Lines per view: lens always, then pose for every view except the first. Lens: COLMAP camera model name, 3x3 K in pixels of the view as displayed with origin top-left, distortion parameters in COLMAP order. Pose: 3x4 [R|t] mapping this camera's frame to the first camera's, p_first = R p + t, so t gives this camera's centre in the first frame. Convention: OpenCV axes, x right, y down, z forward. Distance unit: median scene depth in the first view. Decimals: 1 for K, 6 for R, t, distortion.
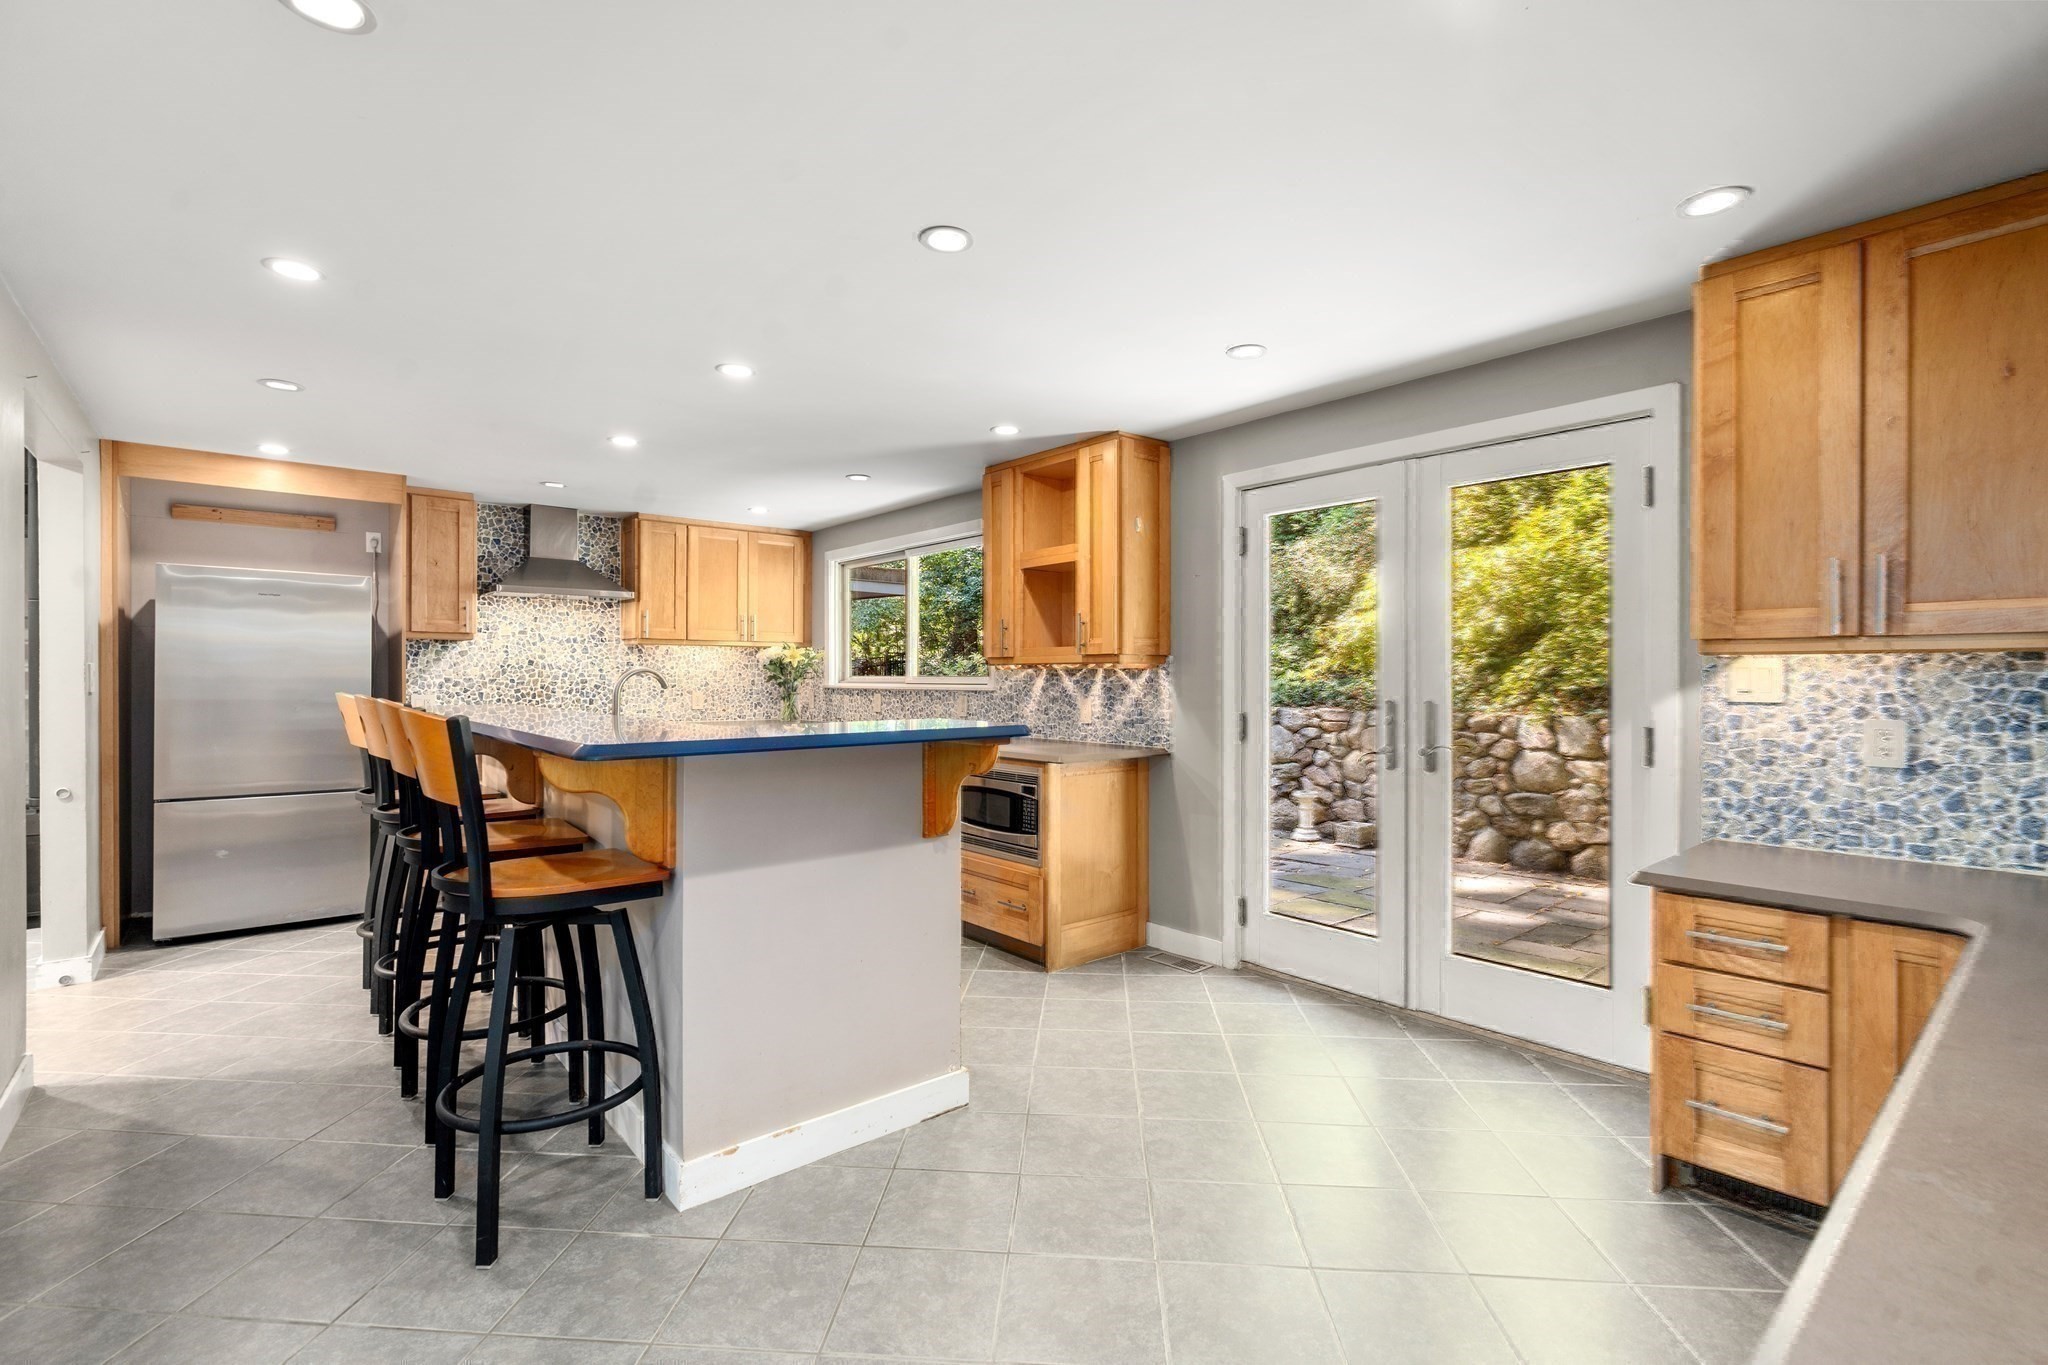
lens RADIAL K [[939.7, 0, 1018.5], [0, 939.7, 679.1], [0, 0, 1]] dist [-0.010122, 0.004579]
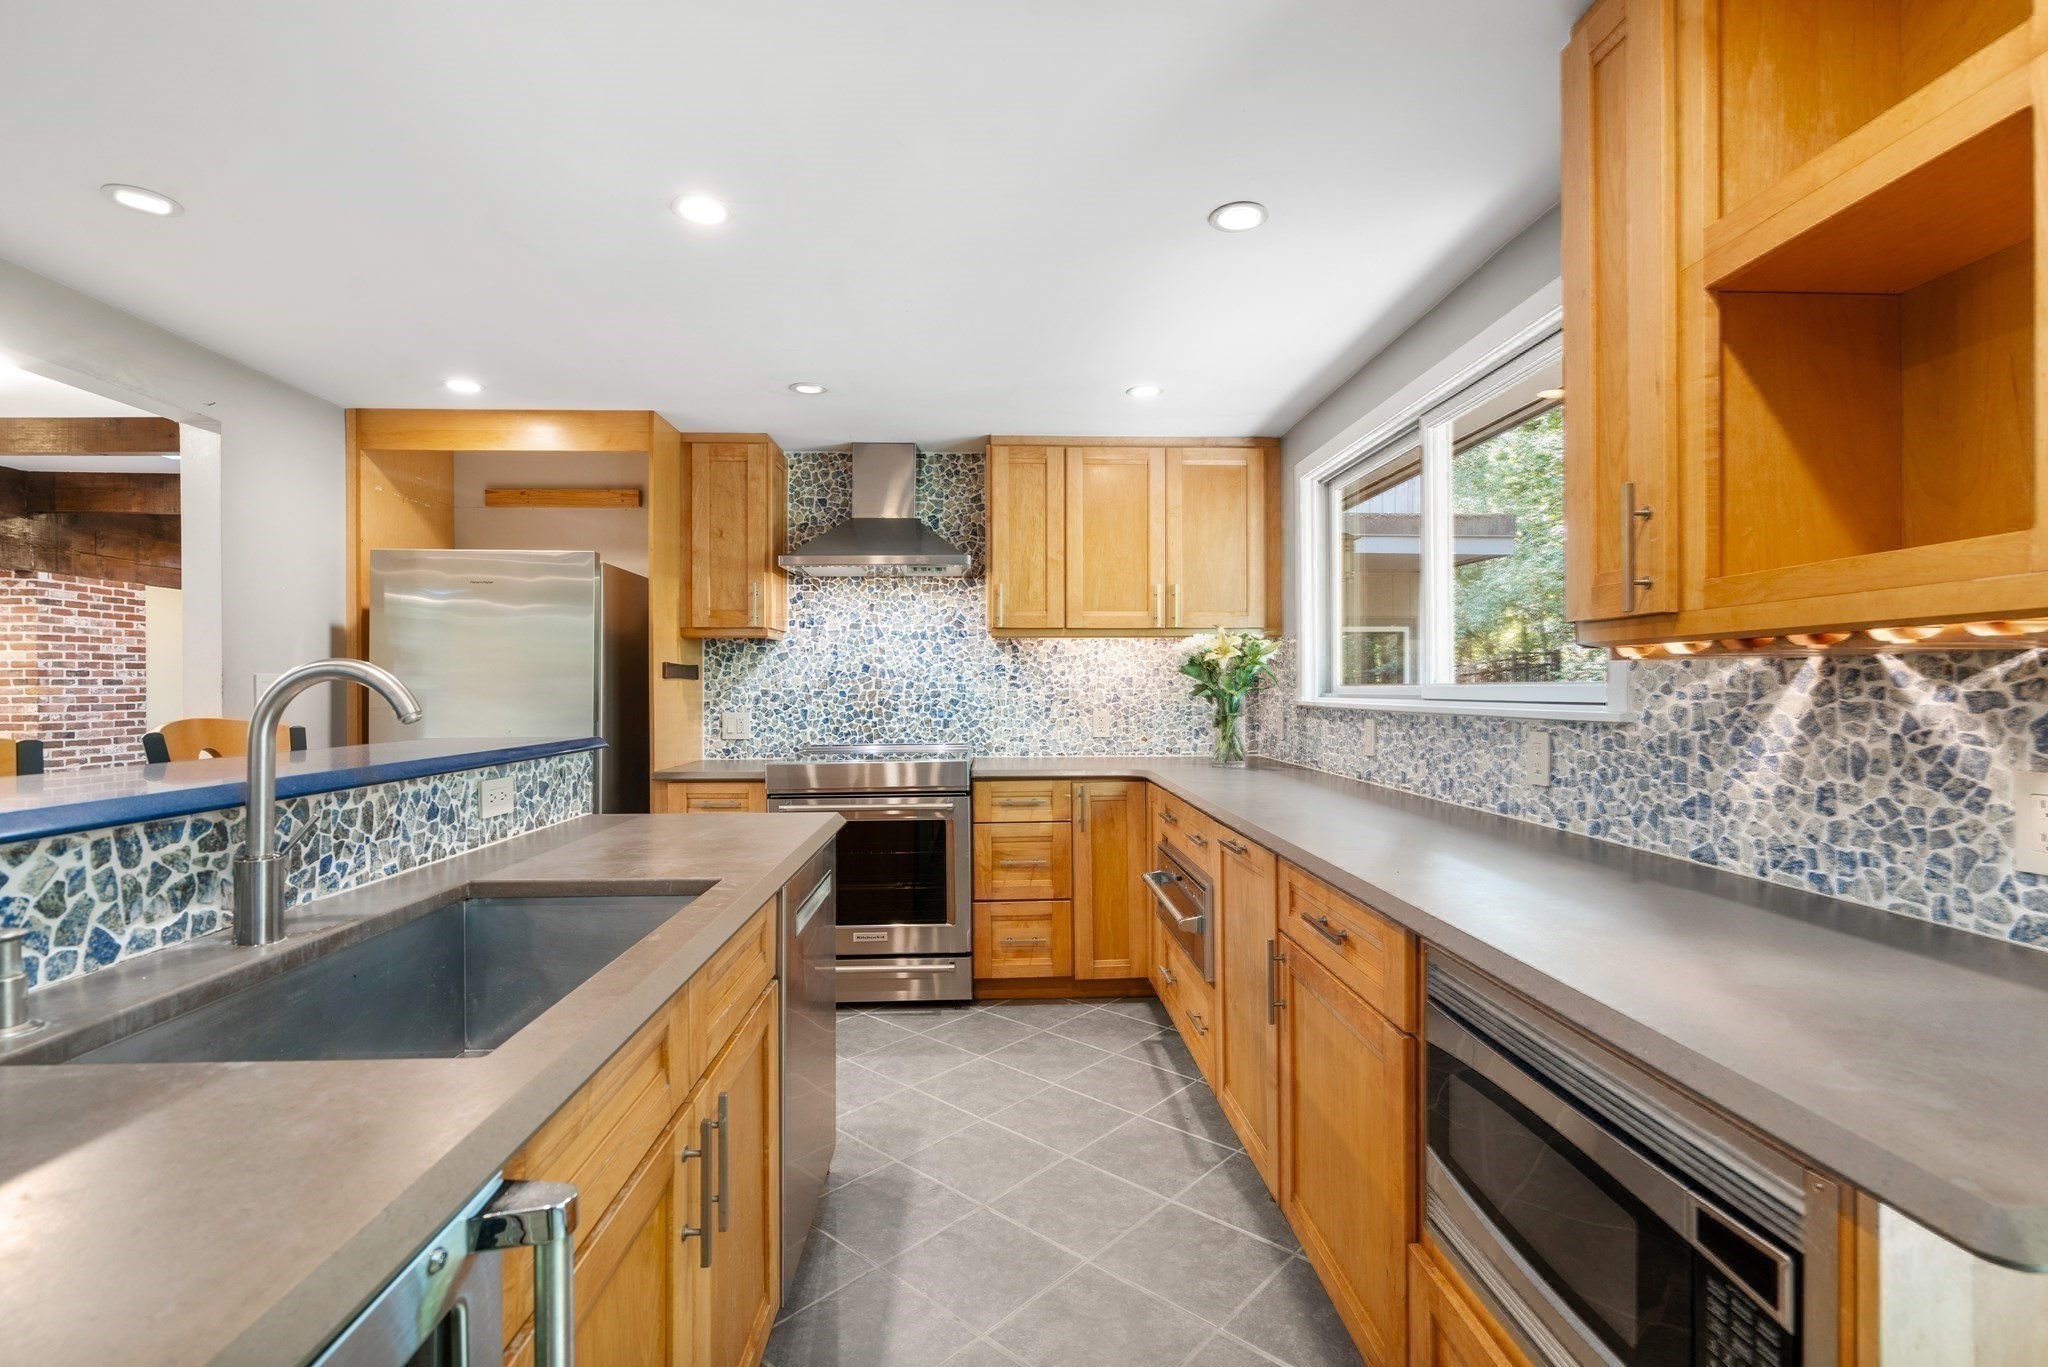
lens RADIAL K [[939.7, 0, 1014.2], [0, 939.7, 682.5], [0, 0, 1]] dist [-0.010122, 0.004579]
pose [[0.788271, -0.007367, -0.615284, 0.008851], [0.003169, 0.999964, -0.007913, -0.000814], [0.615320, 0.004288, 0.788266, 0.543015]]
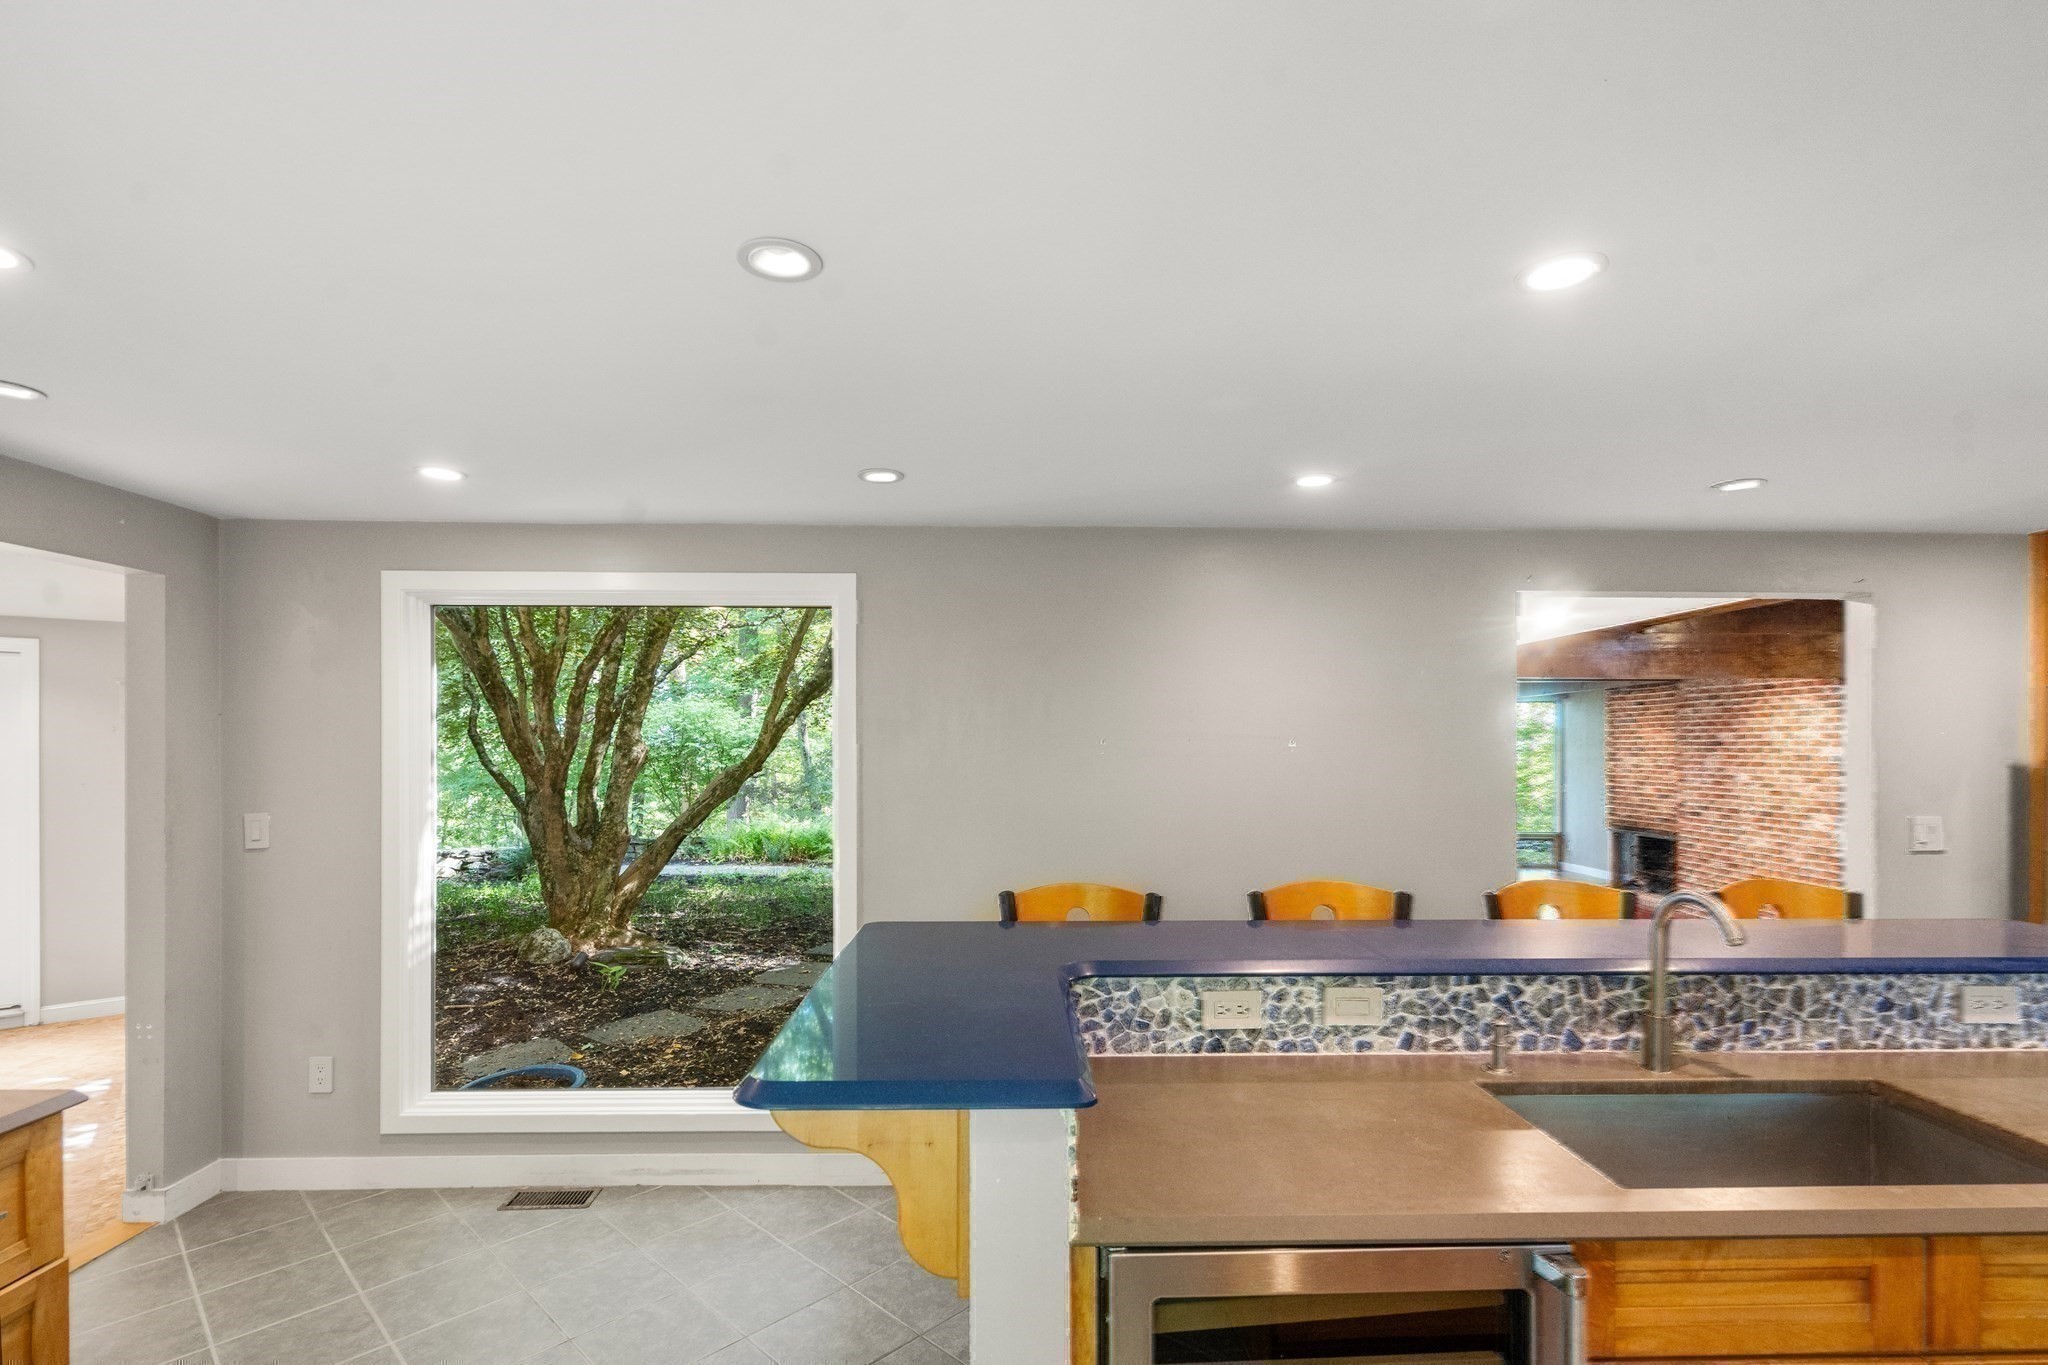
lens RADIAL K [[939.7, 0, 1028.4], [0, 939.7, 758.8], [0, 0, 1]] dist [-0.010122, 0.004579]
pose [[-0.624646, 0.000722, -0.780907, 0.137827], [-0.004956, 0.999976, 0.004889, -0.054481], [0.780892, 0.006924, -0.624628, 0.641886]]
